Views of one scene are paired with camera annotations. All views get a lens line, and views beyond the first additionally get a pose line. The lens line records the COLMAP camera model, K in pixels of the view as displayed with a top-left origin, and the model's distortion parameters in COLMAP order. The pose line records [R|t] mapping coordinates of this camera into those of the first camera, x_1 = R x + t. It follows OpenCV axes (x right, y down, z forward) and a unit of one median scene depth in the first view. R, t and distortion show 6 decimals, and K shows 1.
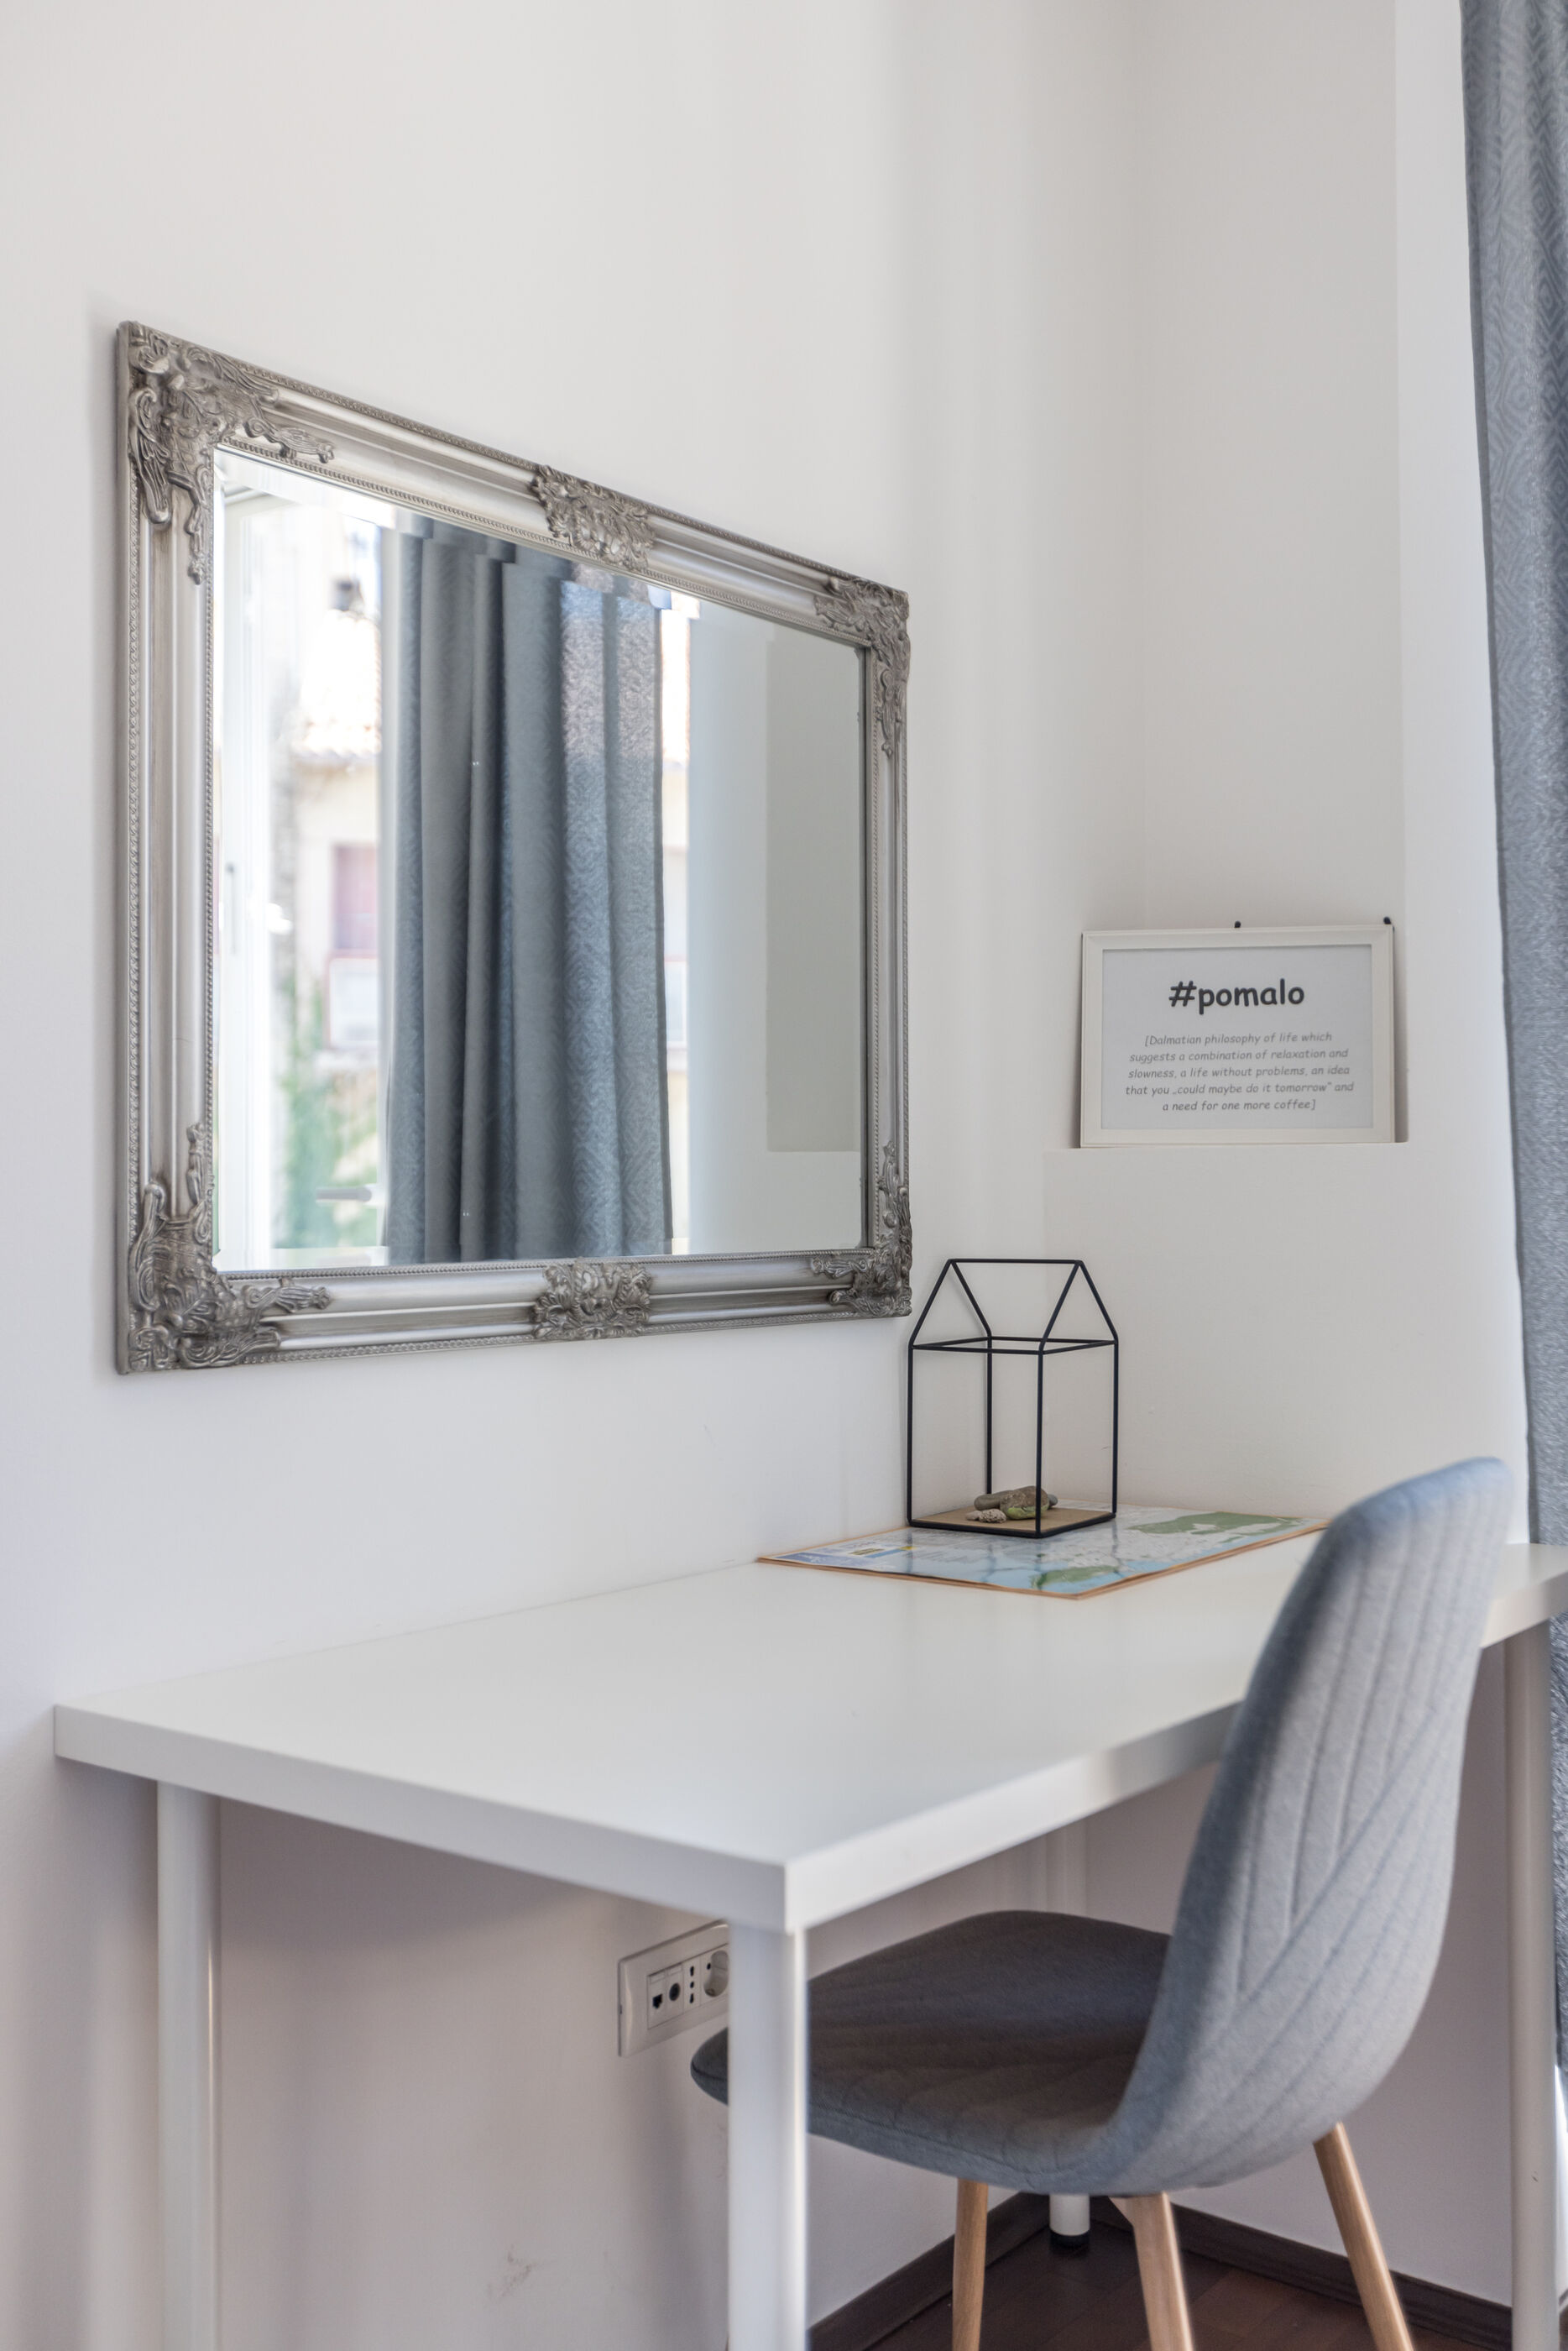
lens RADIAL K [[2316.1, 0, 789.6], [0, 2316.1, 1185.5], [0, 0, 1]] dist [0.000417, 0.000000]
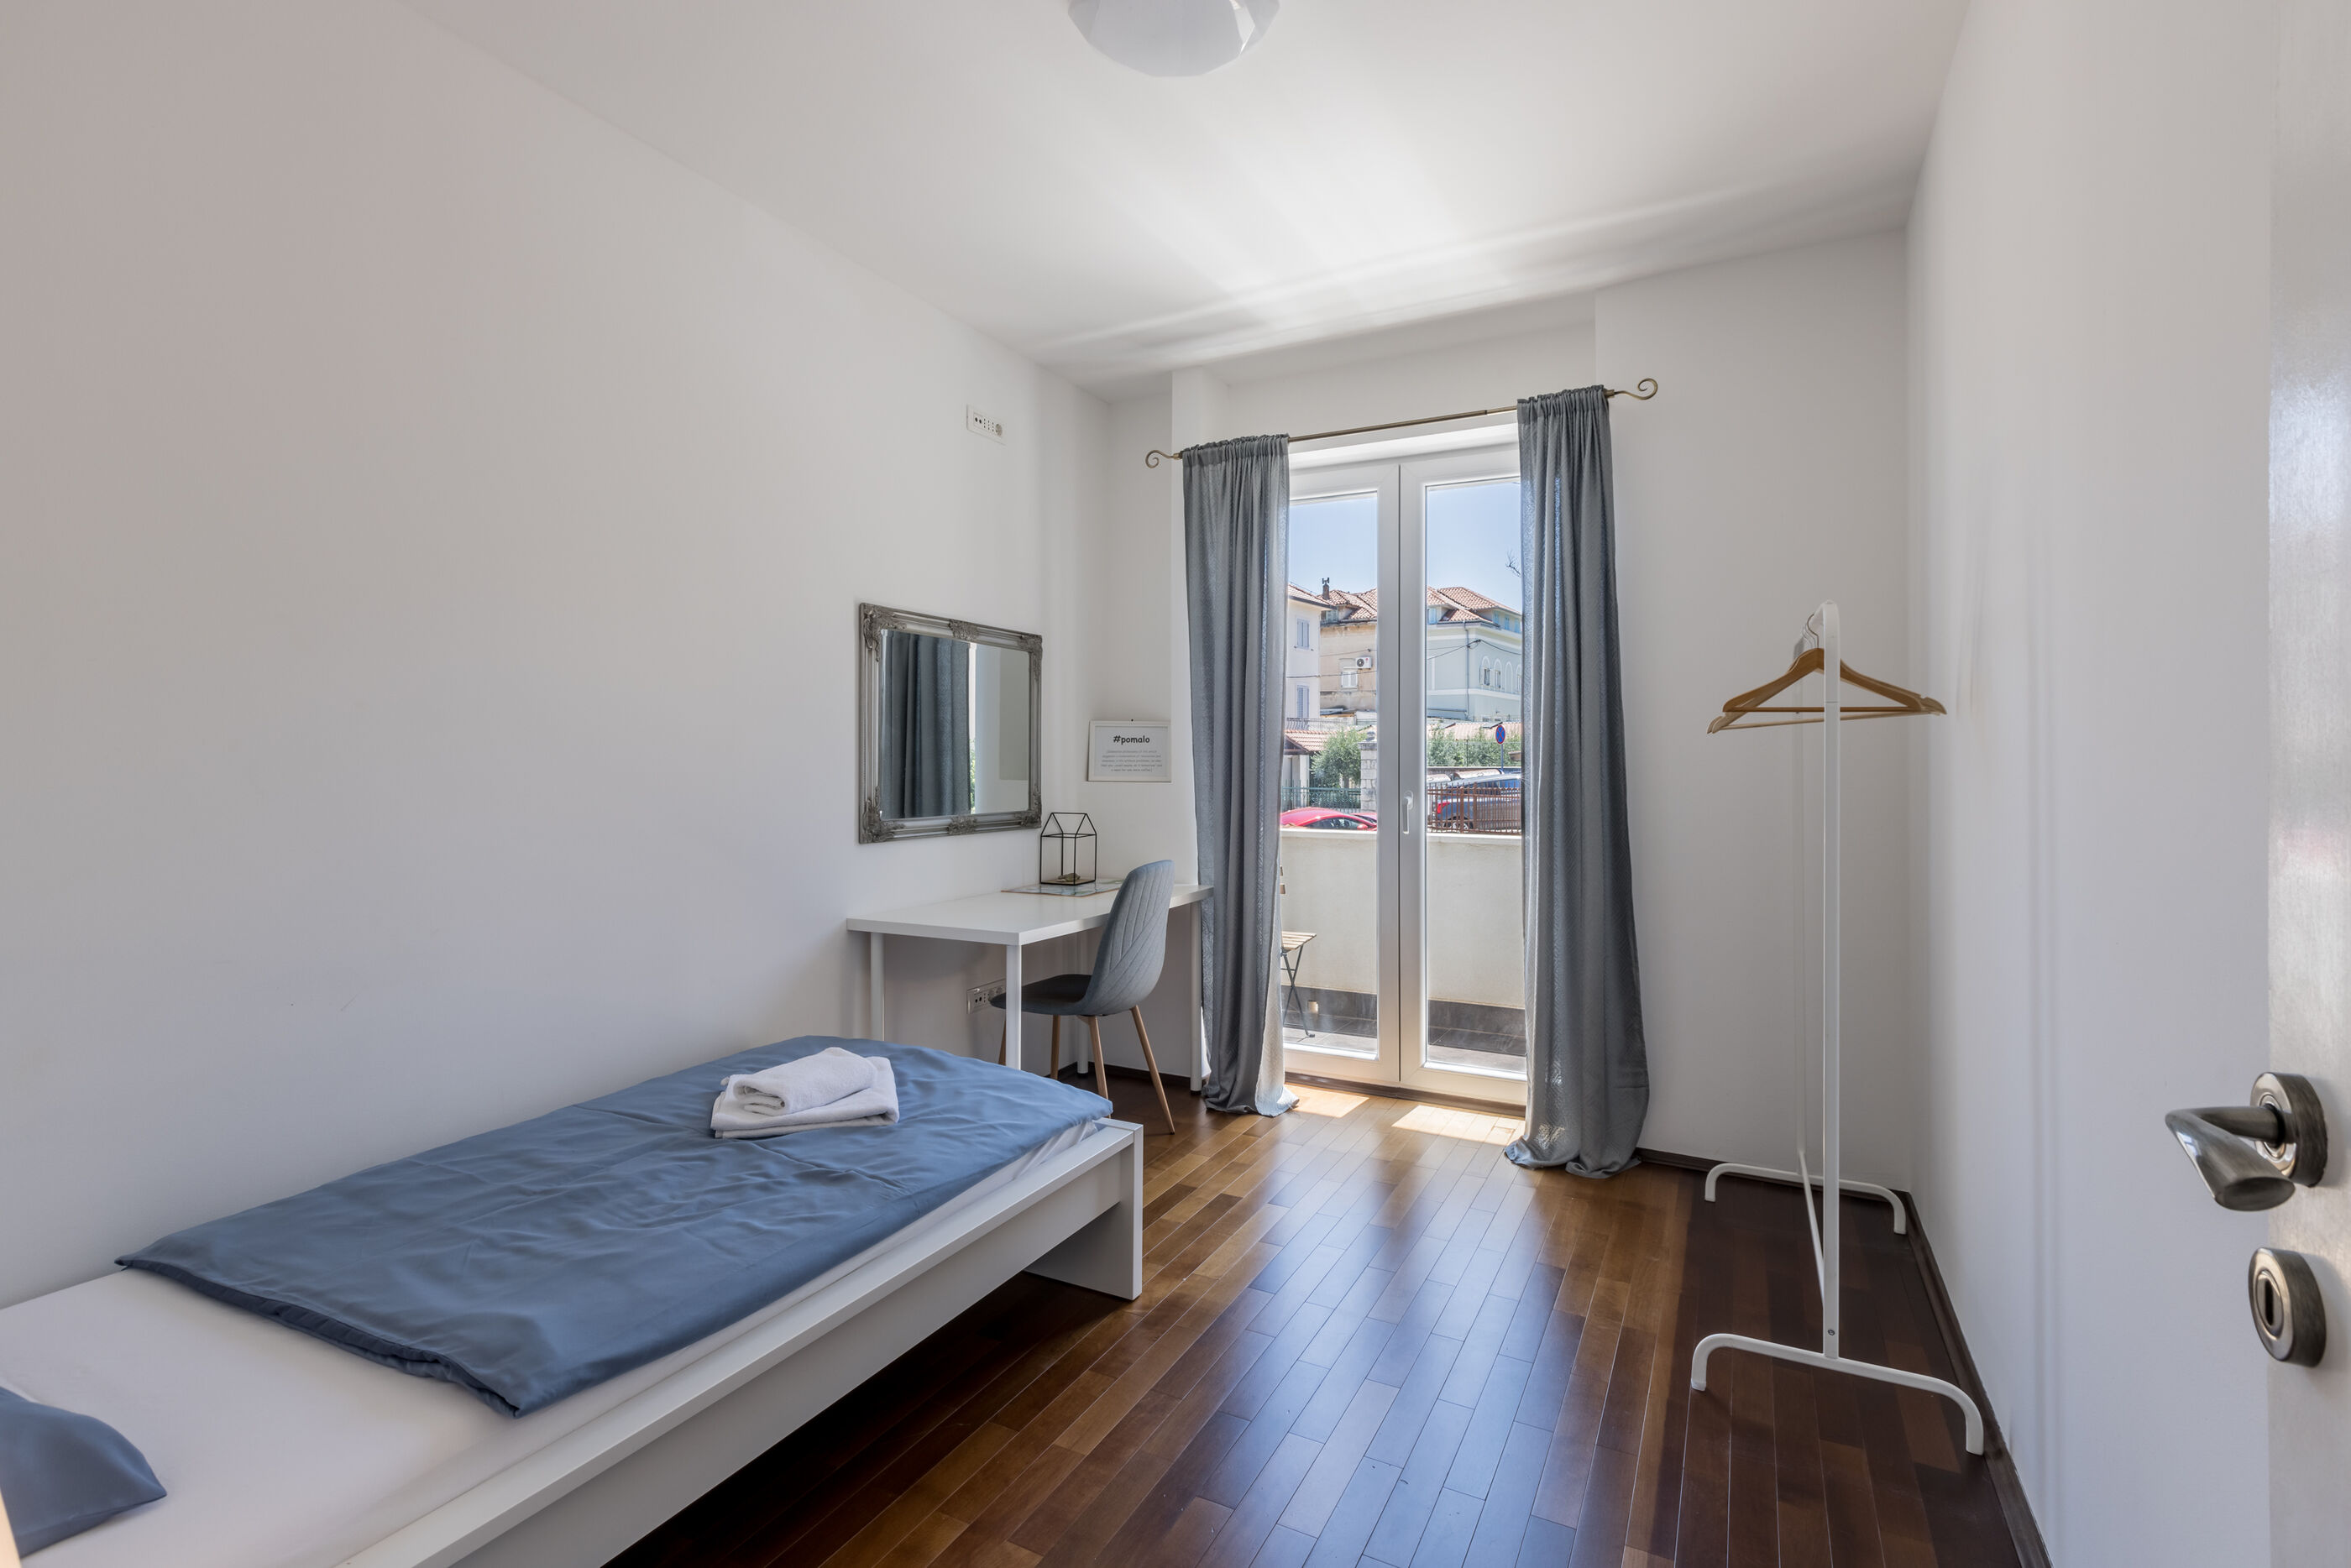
lens RADIAL K [[1106.8, 0, 1196.7], [0, 1106.8, 776.3], [0, 0, 1]] dist [0.000845, 0.000005]
pose [[0.981228, 0.005797, 0.192766, -0.049064], [-0.009001, 0.999835, 0.015751, -0.060826], [-0.192643, -0.017191, 0.981118, -0.846315]]
